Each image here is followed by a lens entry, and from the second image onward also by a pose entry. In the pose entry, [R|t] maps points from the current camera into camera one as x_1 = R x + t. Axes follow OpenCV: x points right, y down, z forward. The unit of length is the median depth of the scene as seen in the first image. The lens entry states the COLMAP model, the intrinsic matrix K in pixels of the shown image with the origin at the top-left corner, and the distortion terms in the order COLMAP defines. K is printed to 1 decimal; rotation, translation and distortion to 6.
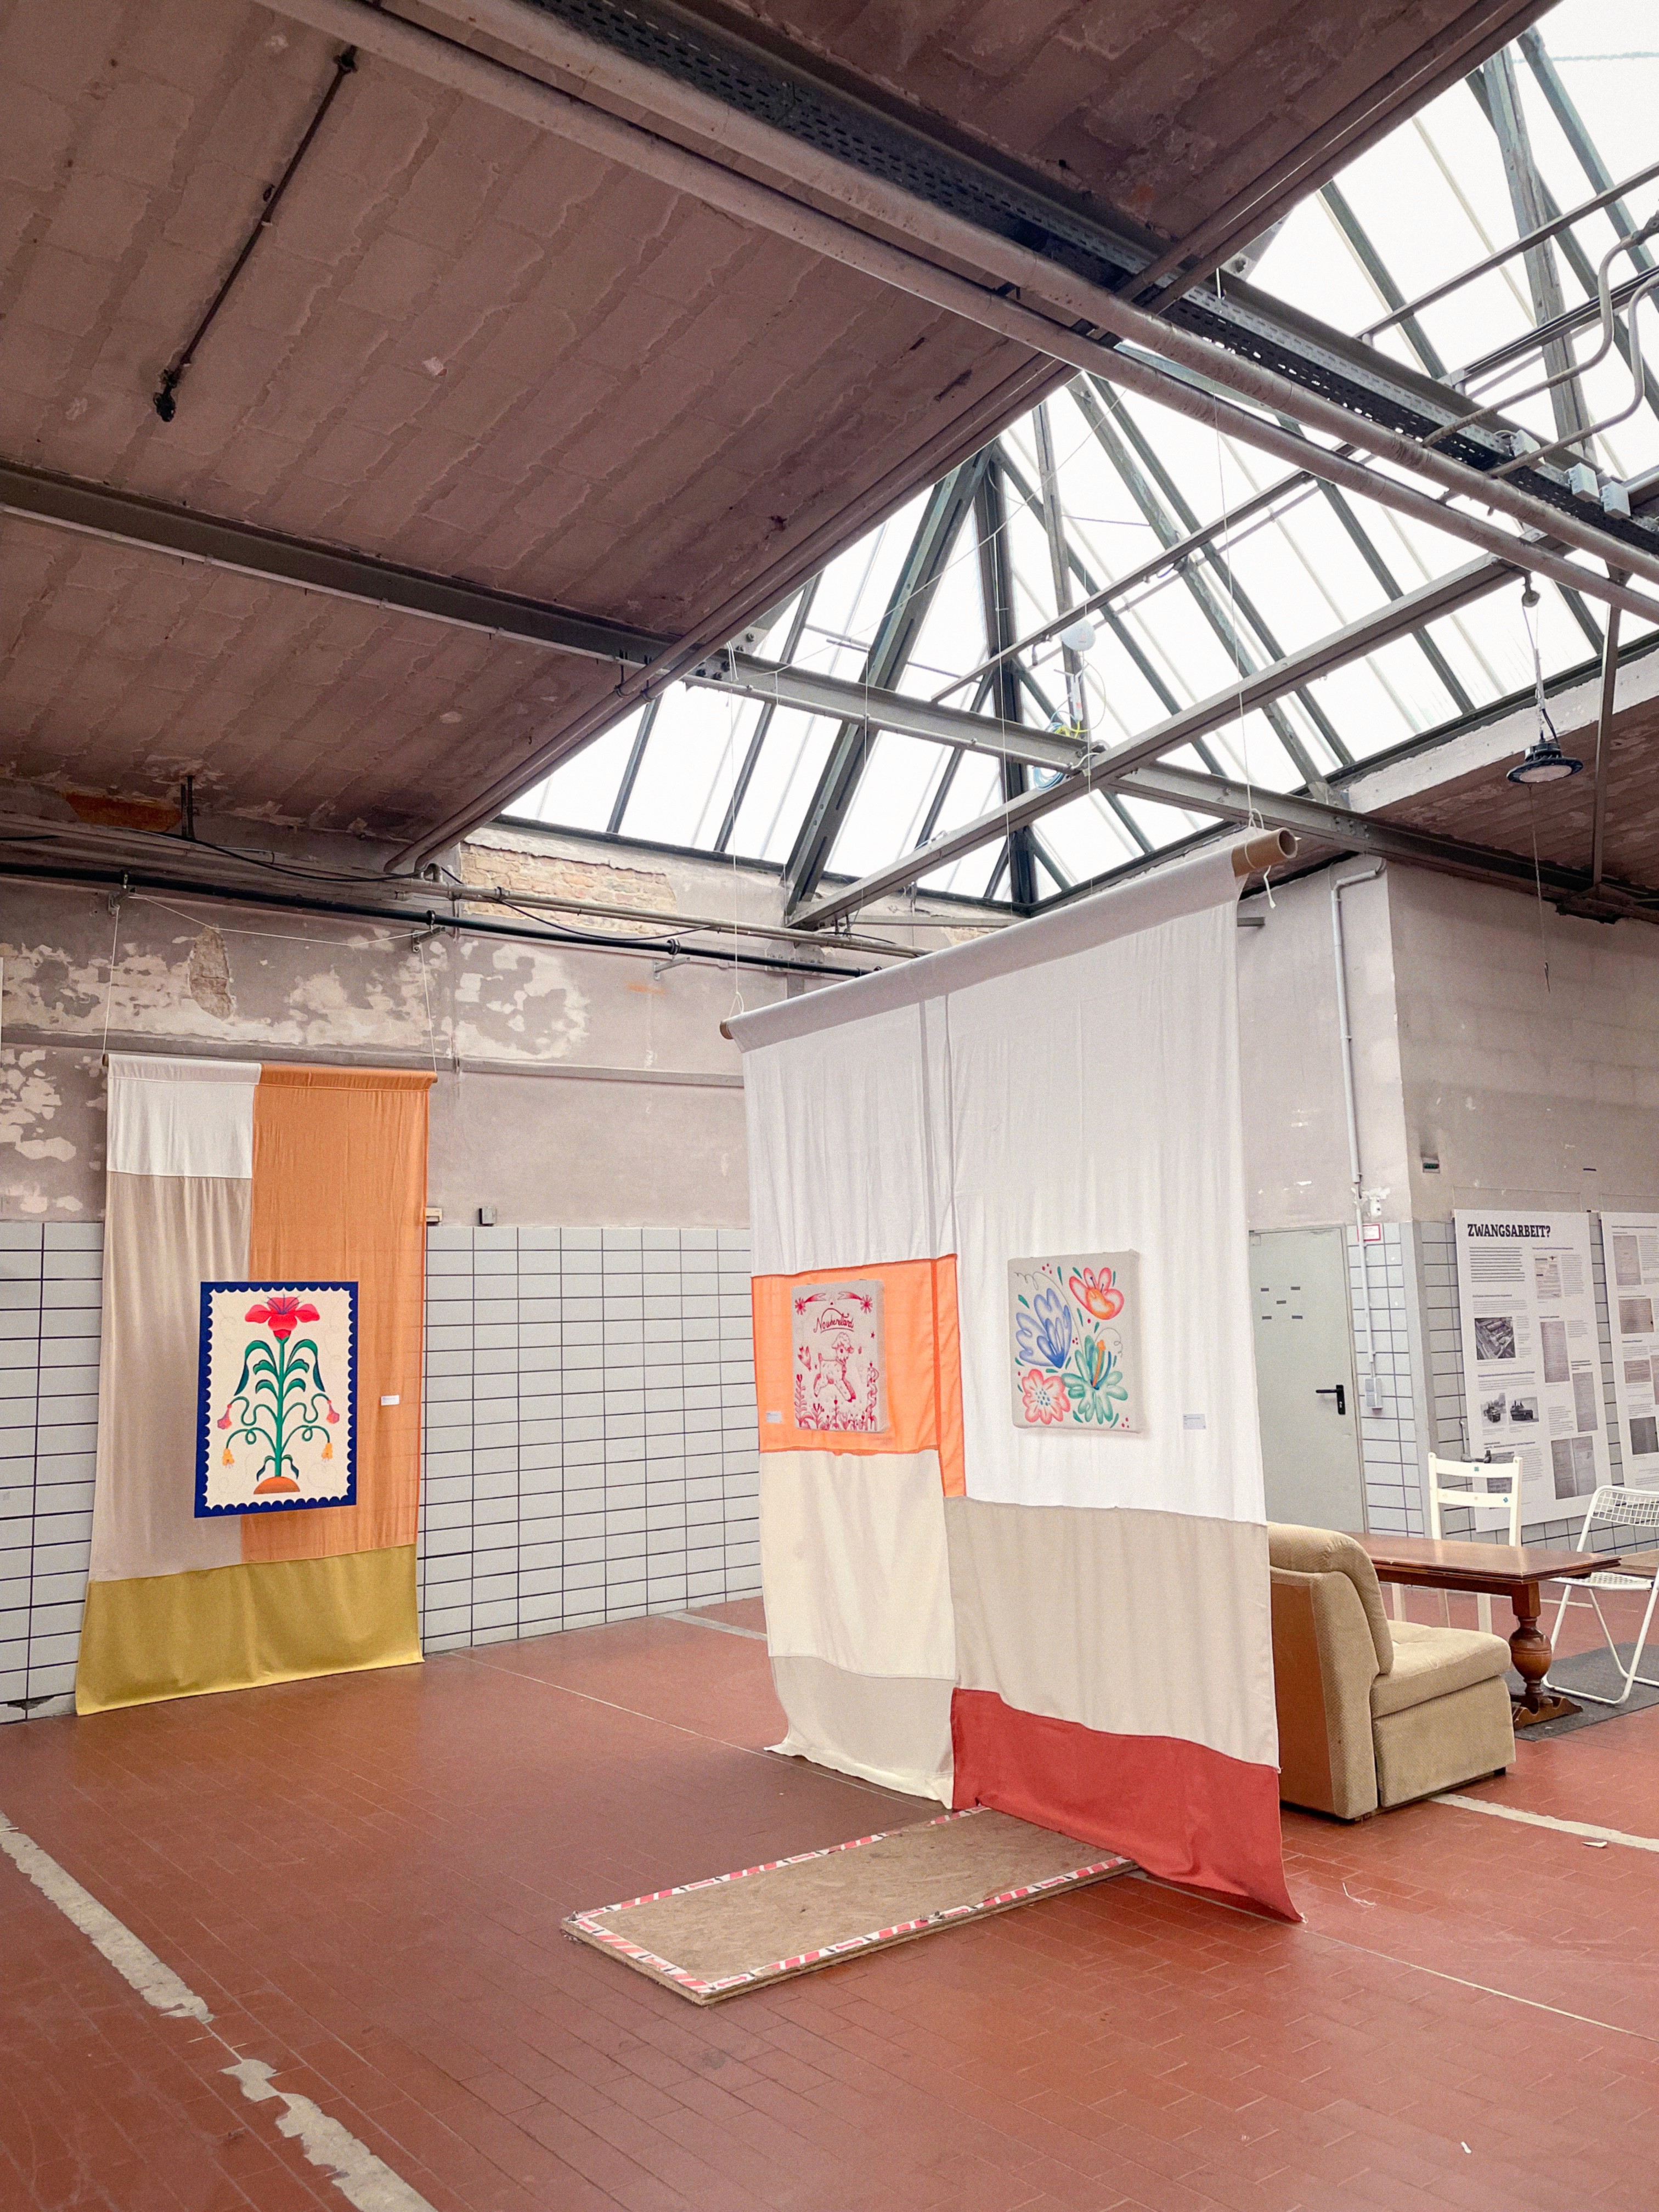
lens RADIAL K [[1659.0, 0, 821.8], [0, 1659.0, 1108.5], [0, 0, 1]] dist [0.079759, -0.026754]
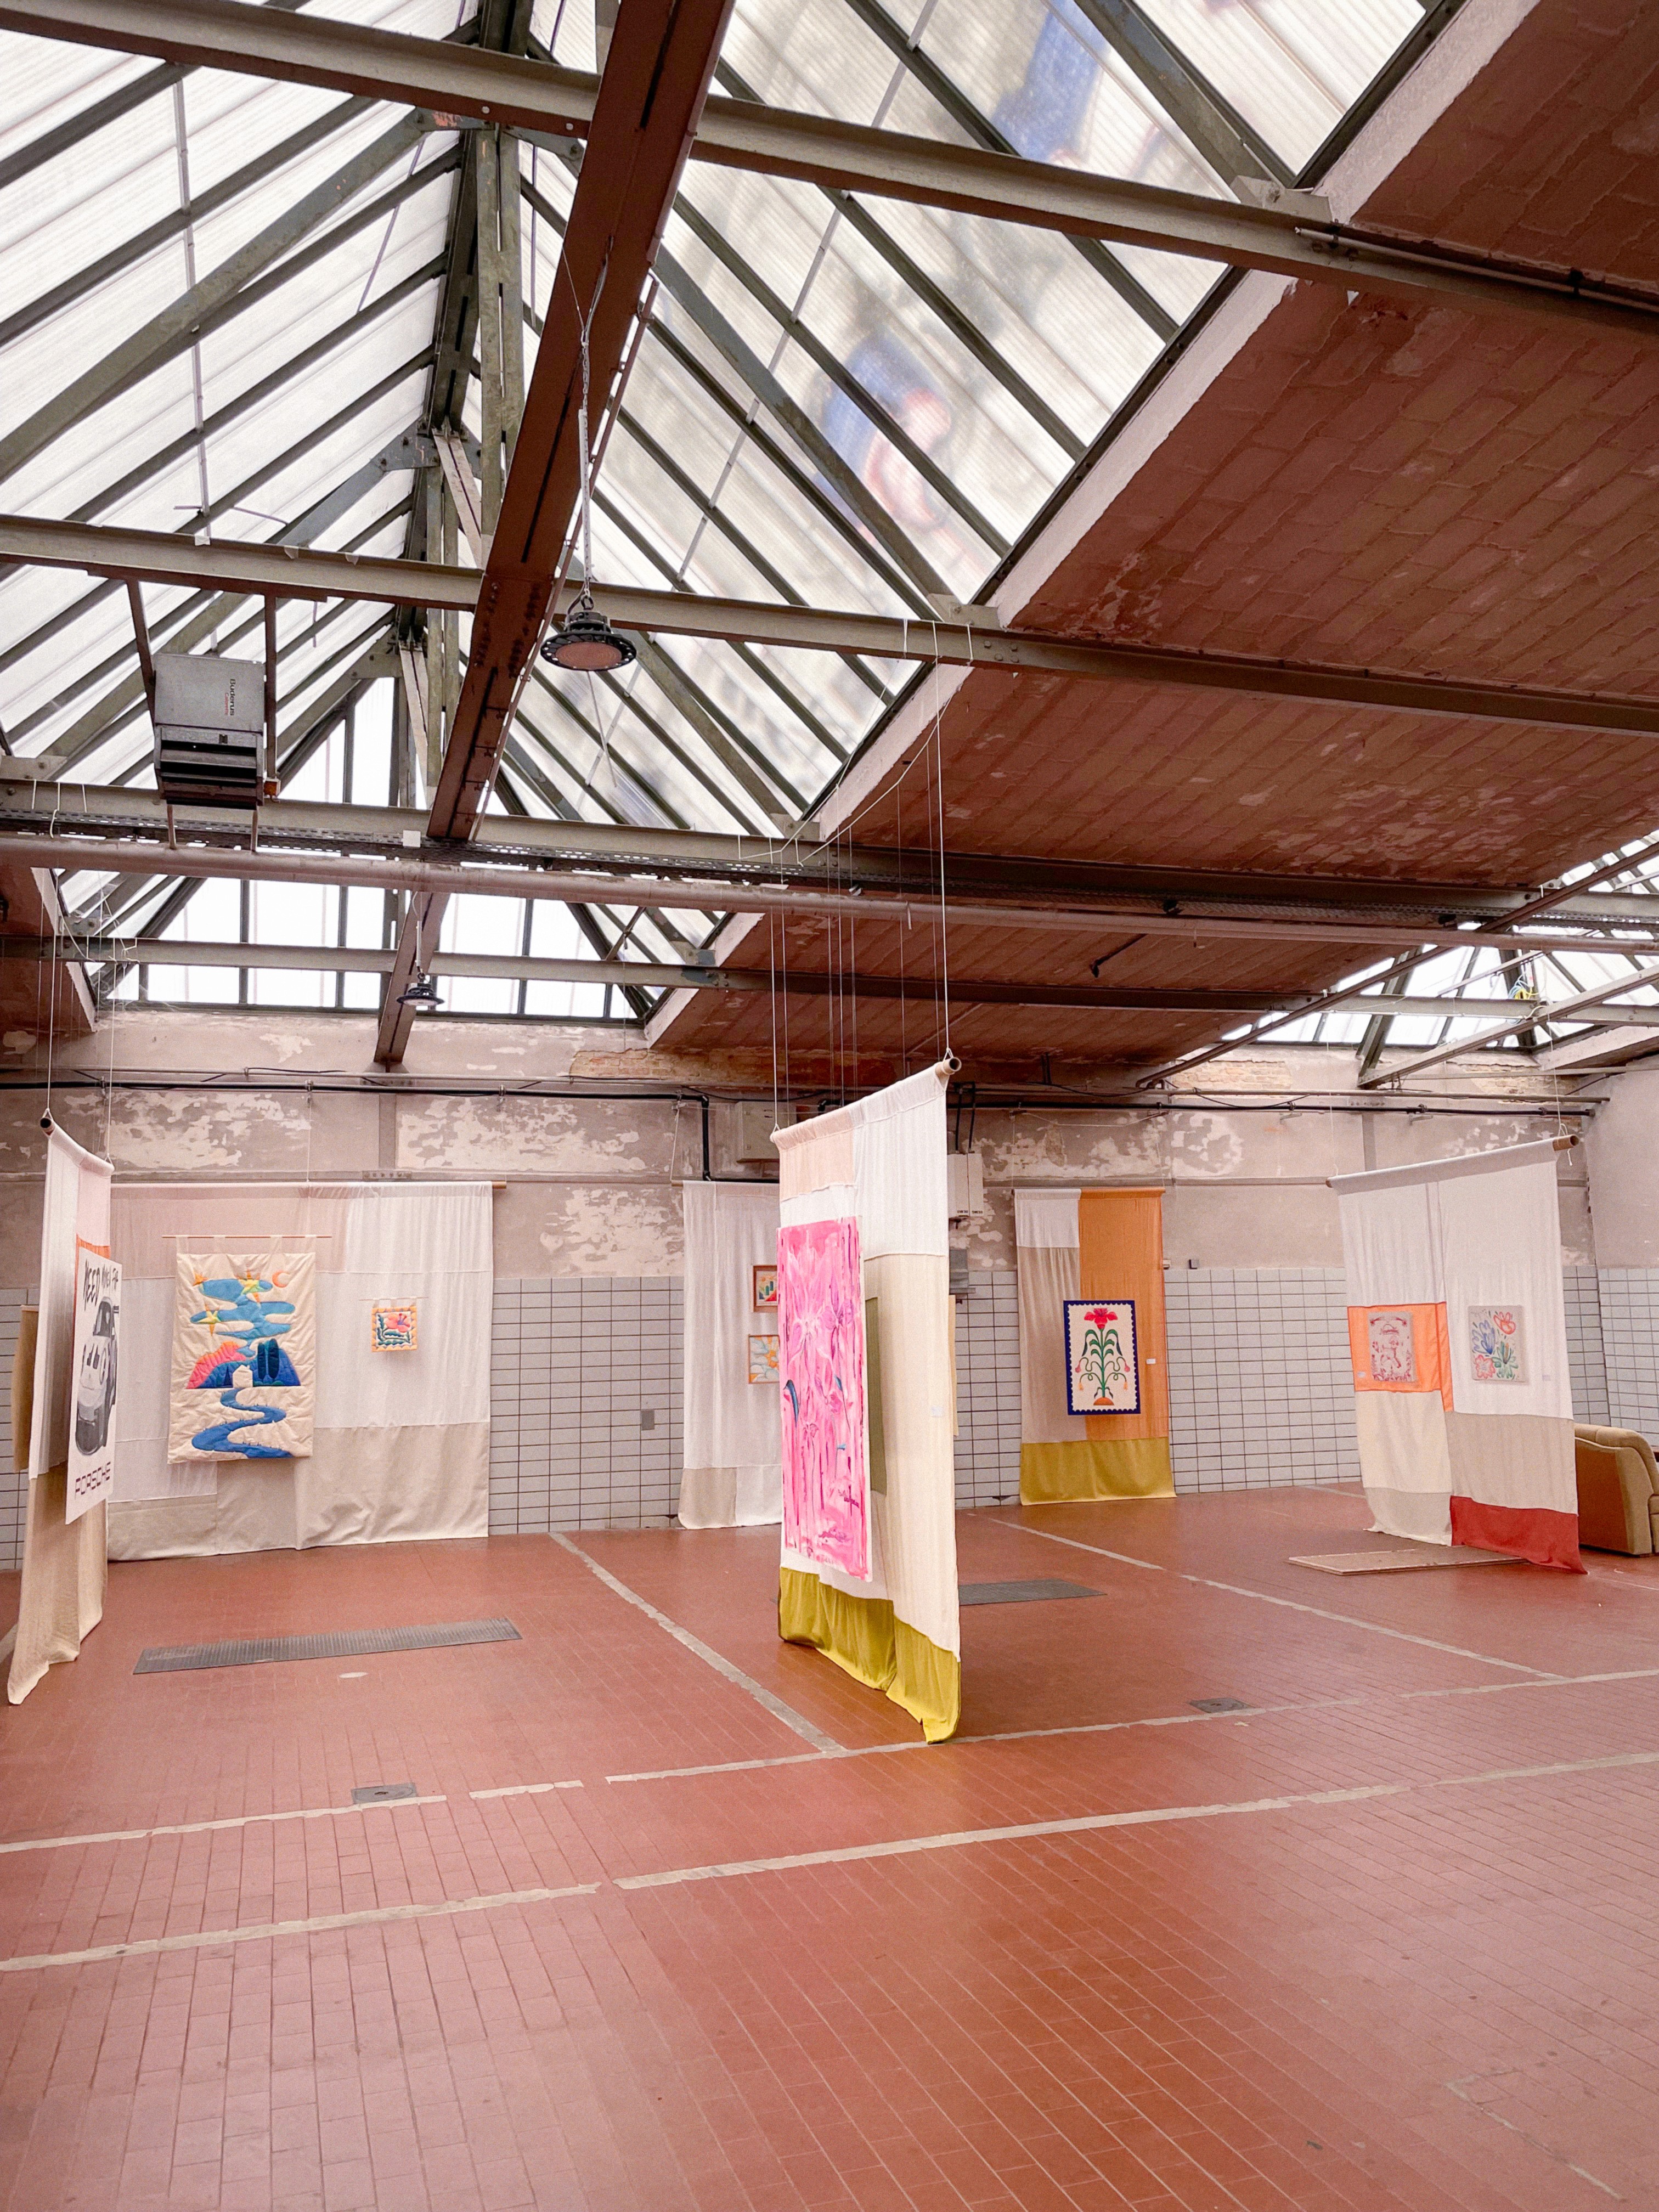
lens RADIAL K [[1659.0, 0, 836.4], [0, 1659.0, 1090.2], [0, 0, 1]] dist [0.079759, -0.026754]
pose [[0.944493, -0.033067, -0.326865, 0.038302], [0.035342, 0.999375, 0.001022, -0.156700], [0.326626, -0.012517, 0.945071, -0.954594]]
